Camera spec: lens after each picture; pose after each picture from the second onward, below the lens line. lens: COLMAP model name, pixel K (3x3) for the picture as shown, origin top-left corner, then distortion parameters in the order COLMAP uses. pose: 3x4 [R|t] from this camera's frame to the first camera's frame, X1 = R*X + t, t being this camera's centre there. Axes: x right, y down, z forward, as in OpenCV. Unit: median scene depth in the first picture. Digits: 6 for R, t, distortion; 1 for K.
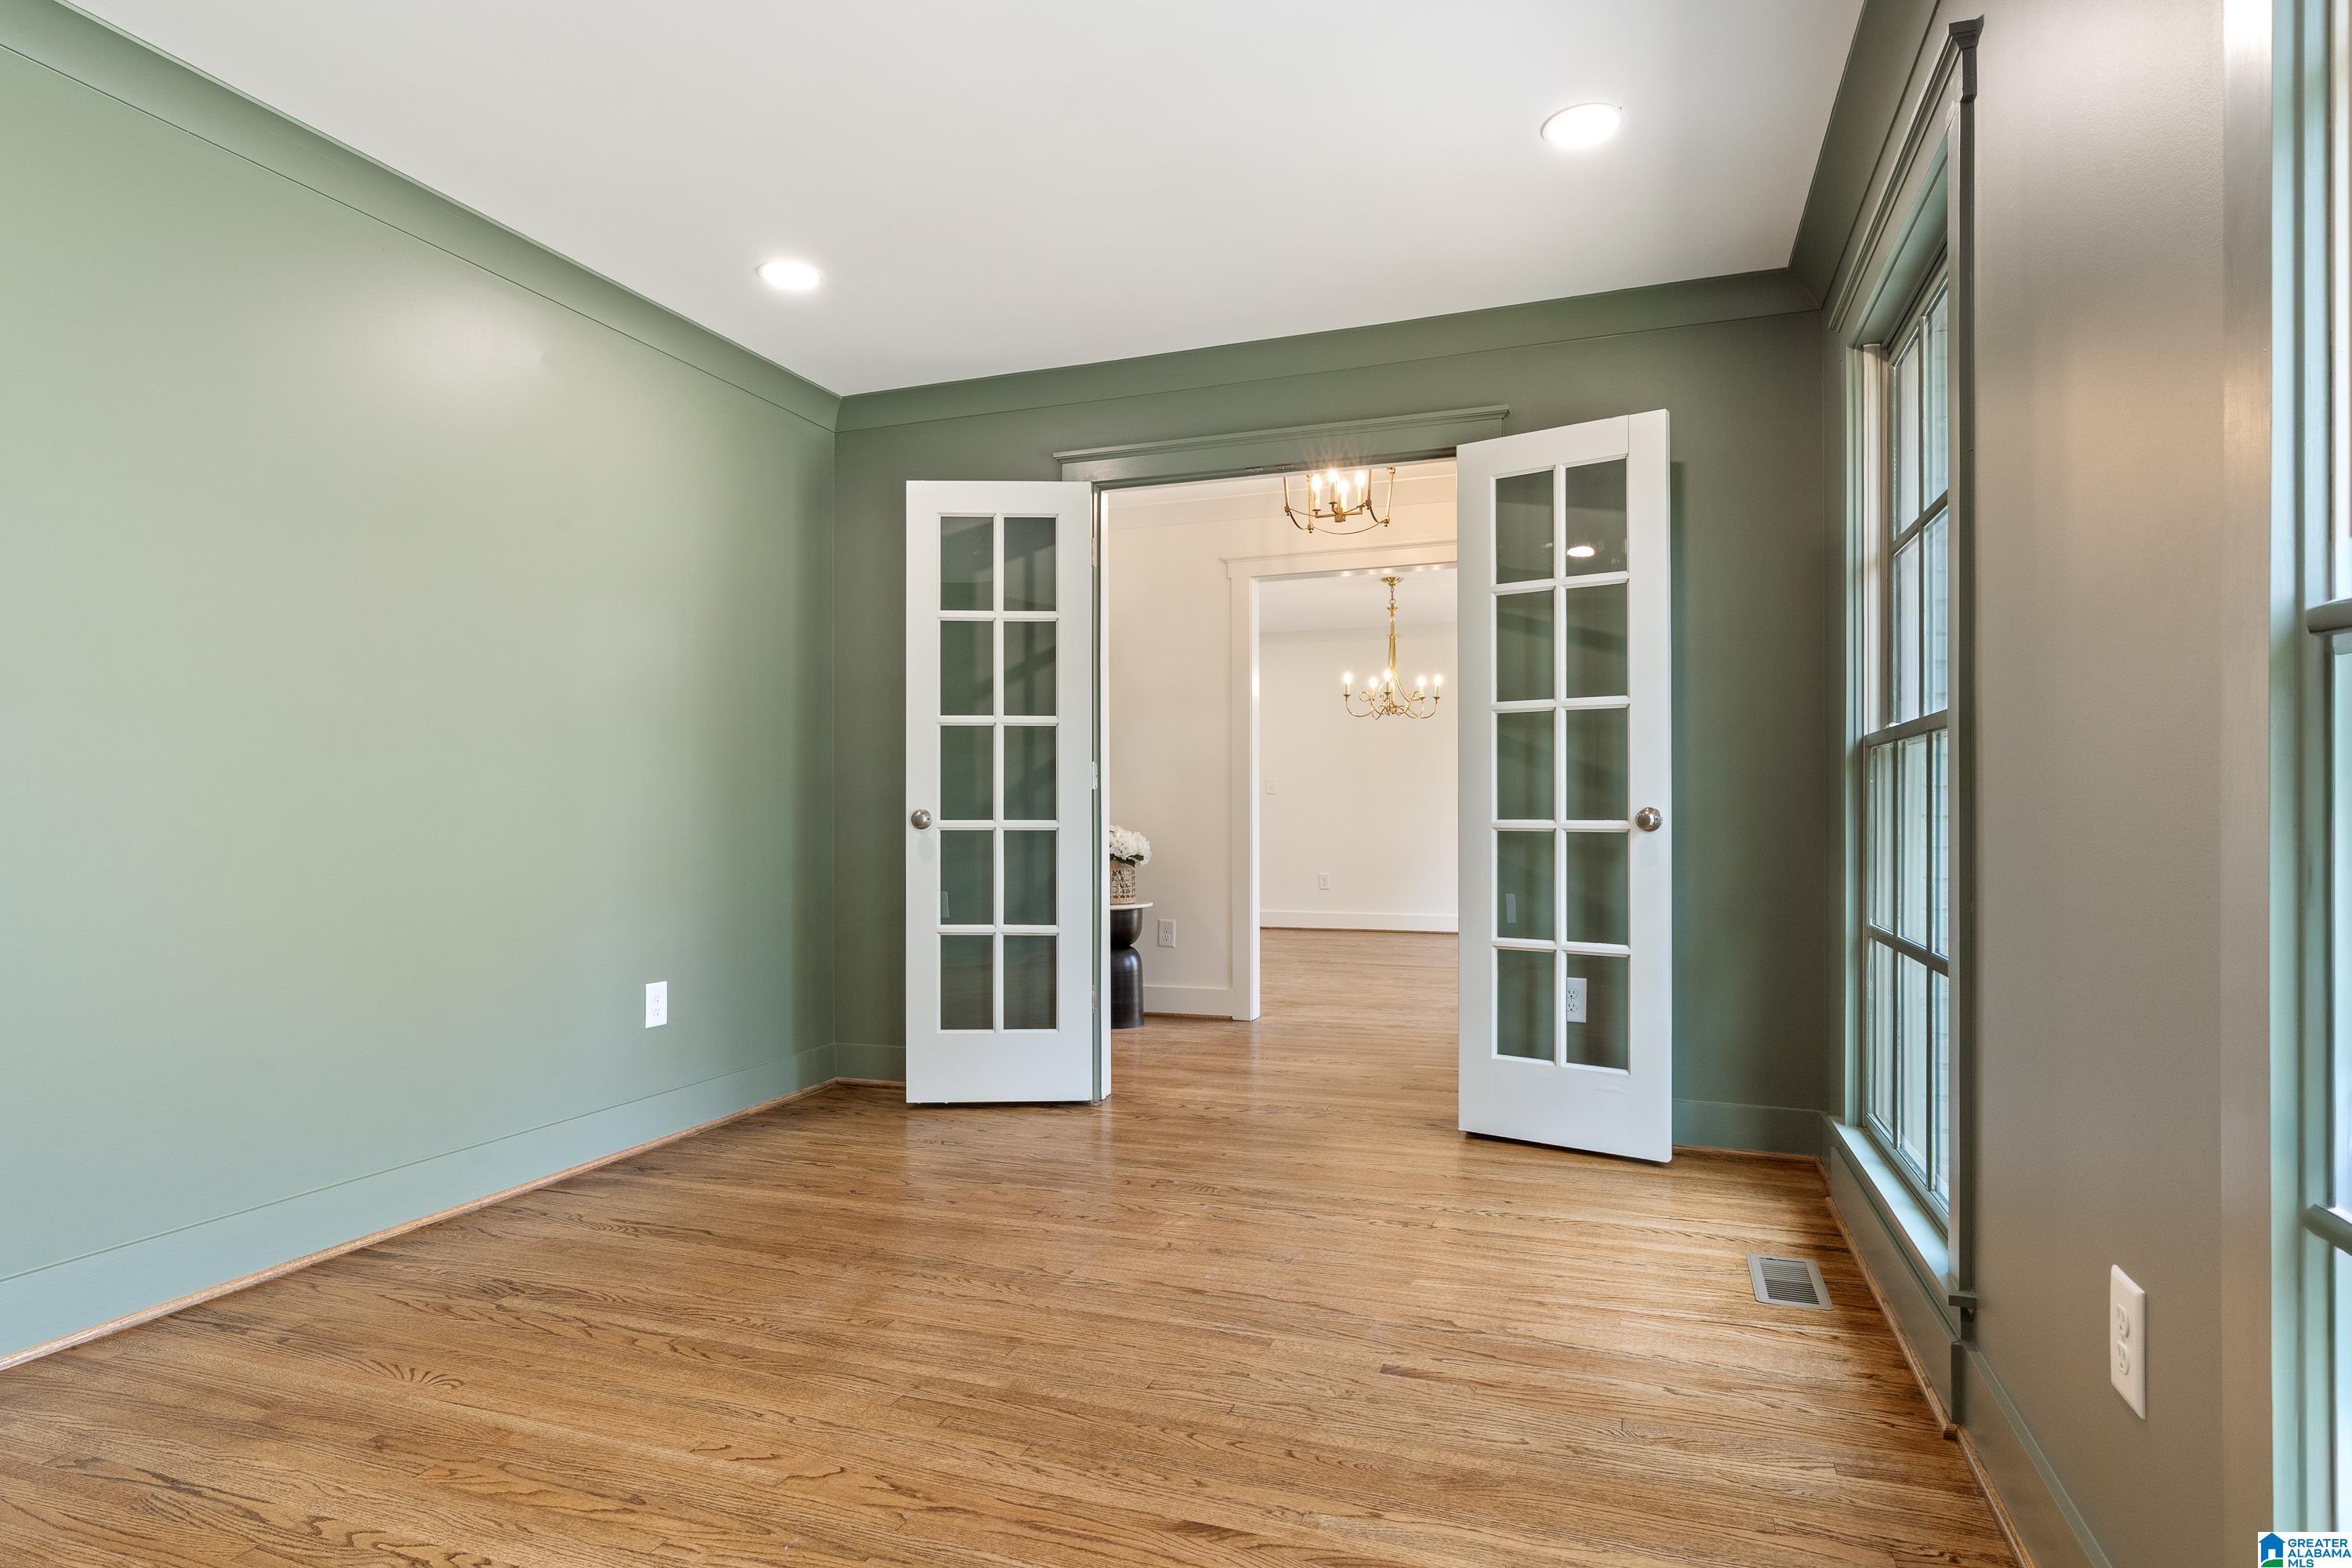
lens RADIAL K [[1280.2, 0, 1177.9], [0, 1280.2, 796.3], [0, 0, 1]] dist [0.003228, 0.001083]
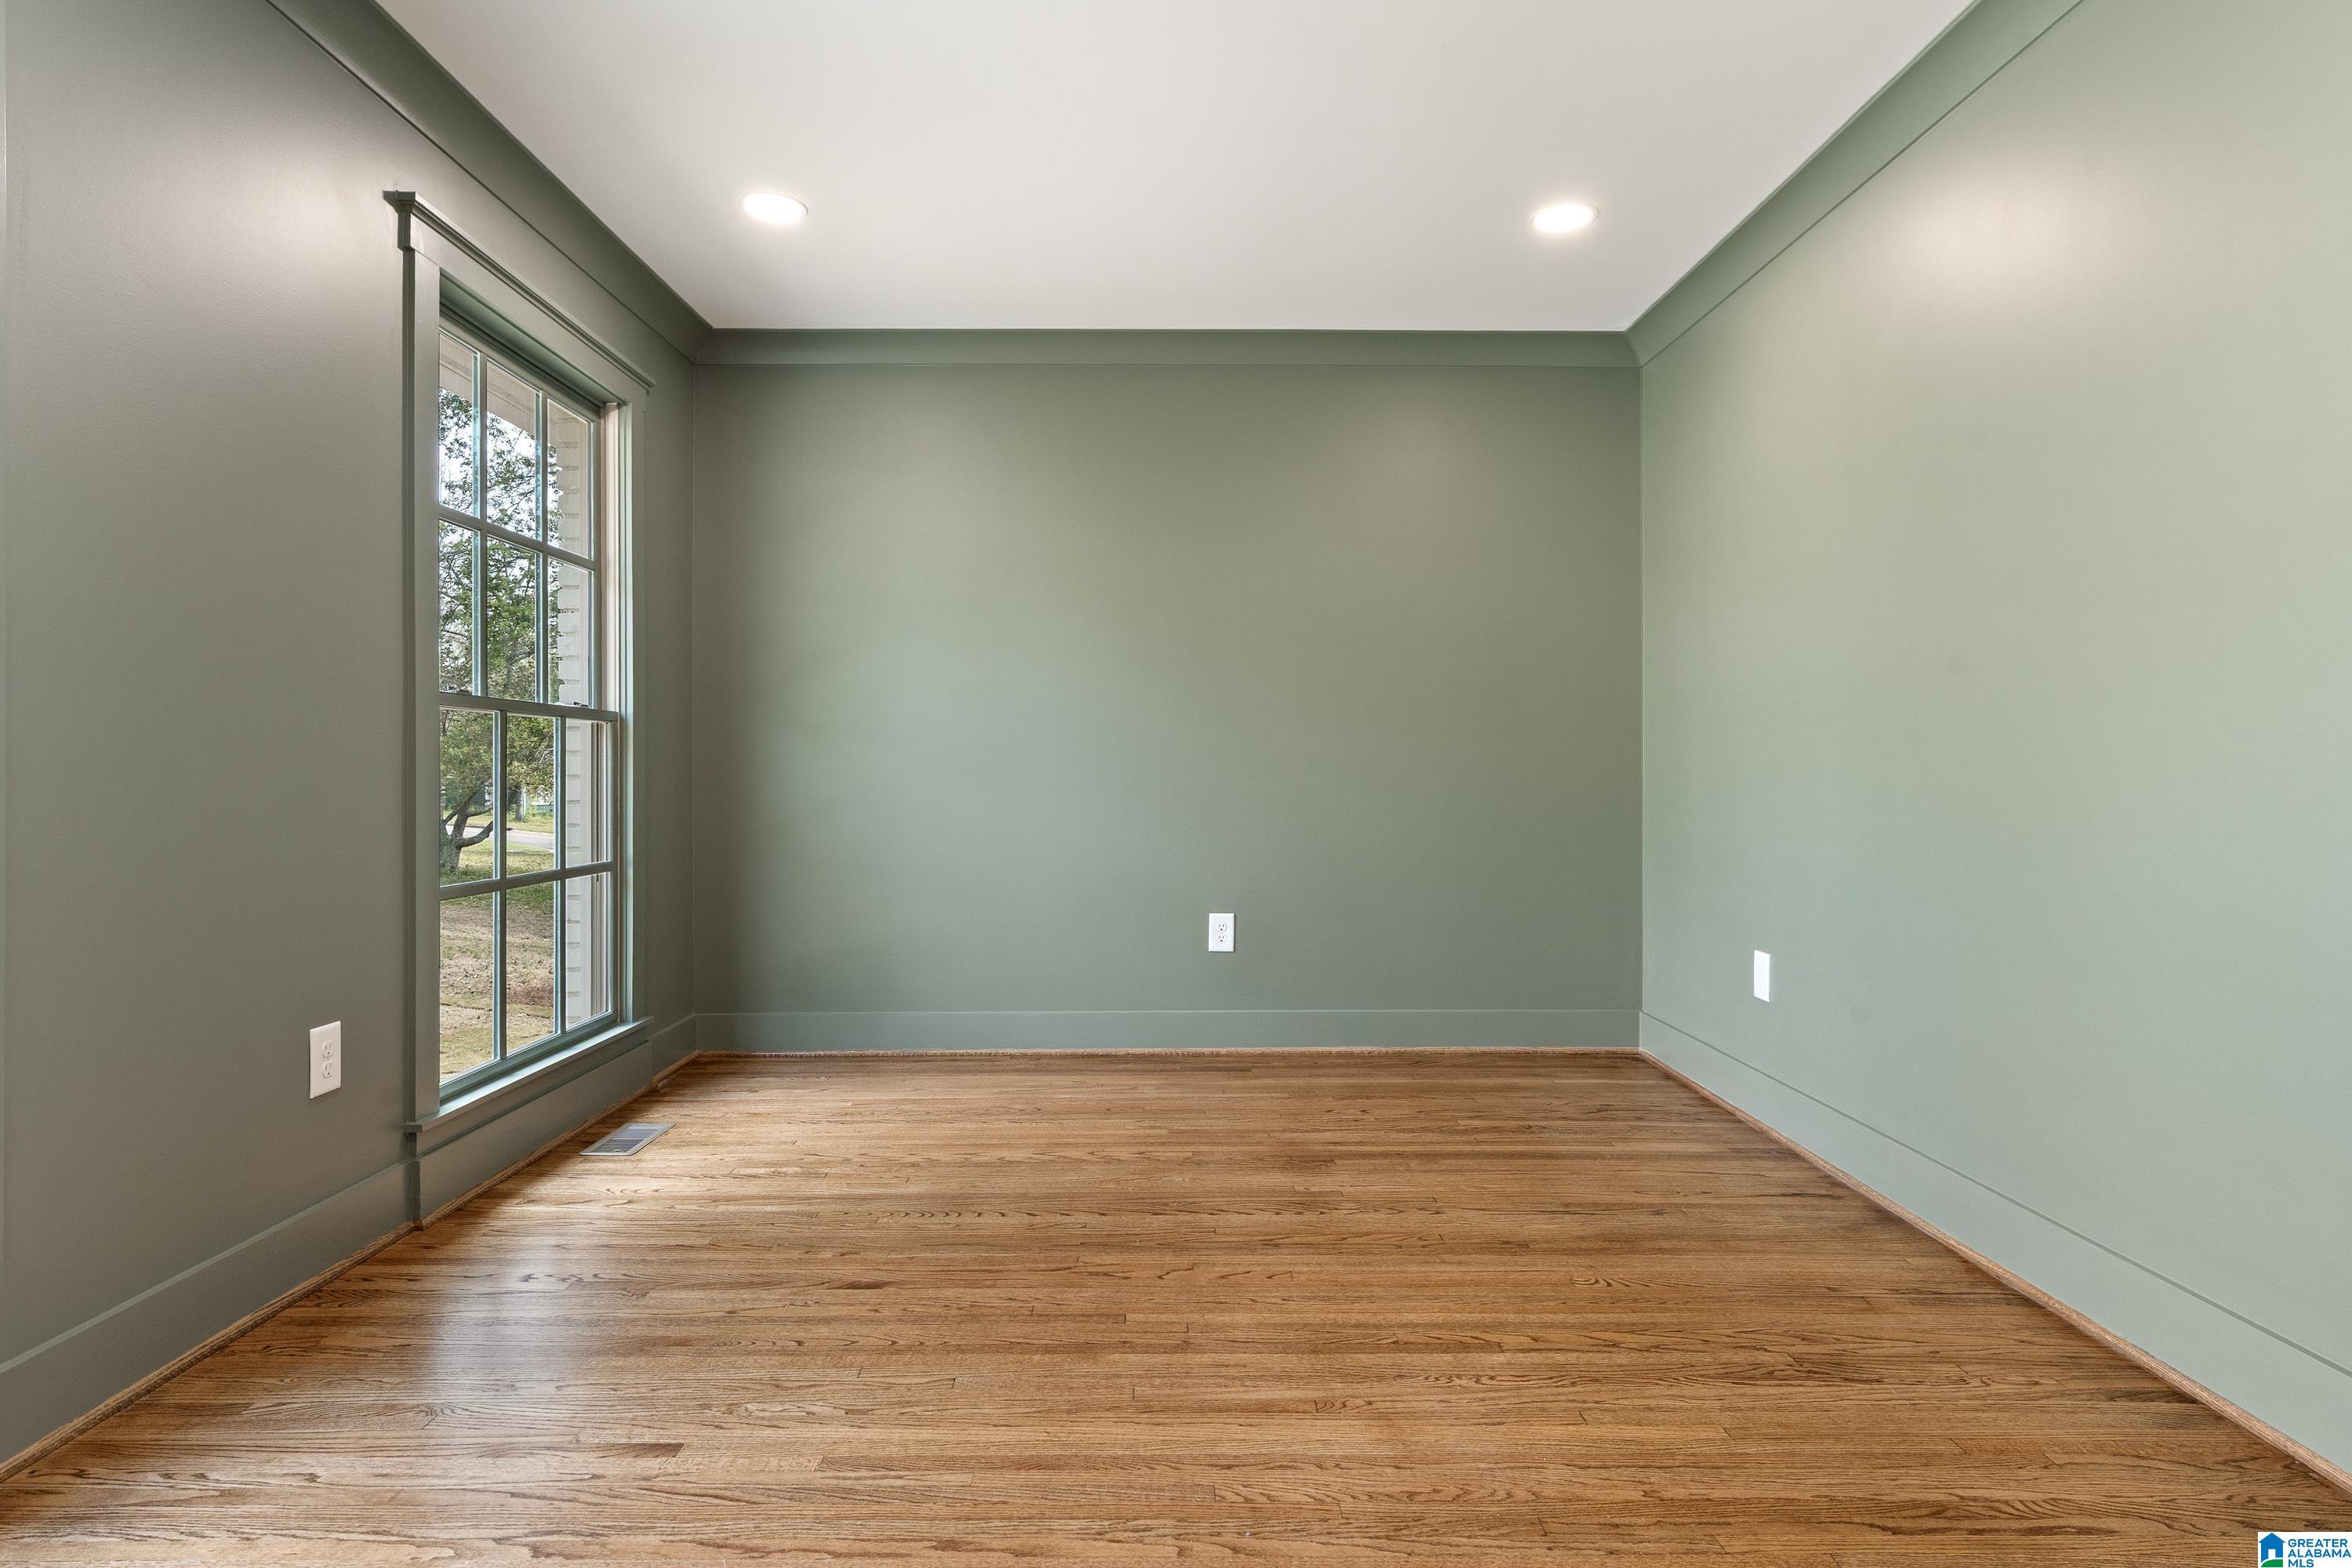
lens RADIAL K [[1280.2, 0, 1171.9], [0, 1280.2, 779.8], [0, 0, 1]] dist [0.003228, 0.001083]
pose [[-0.936336, 0.004779, -0.351072, 0.140797], [0.006007, 0.999979, -0.002410, 0.022462], [0.351054, -0.004365, -0.936345, 1.758991]]
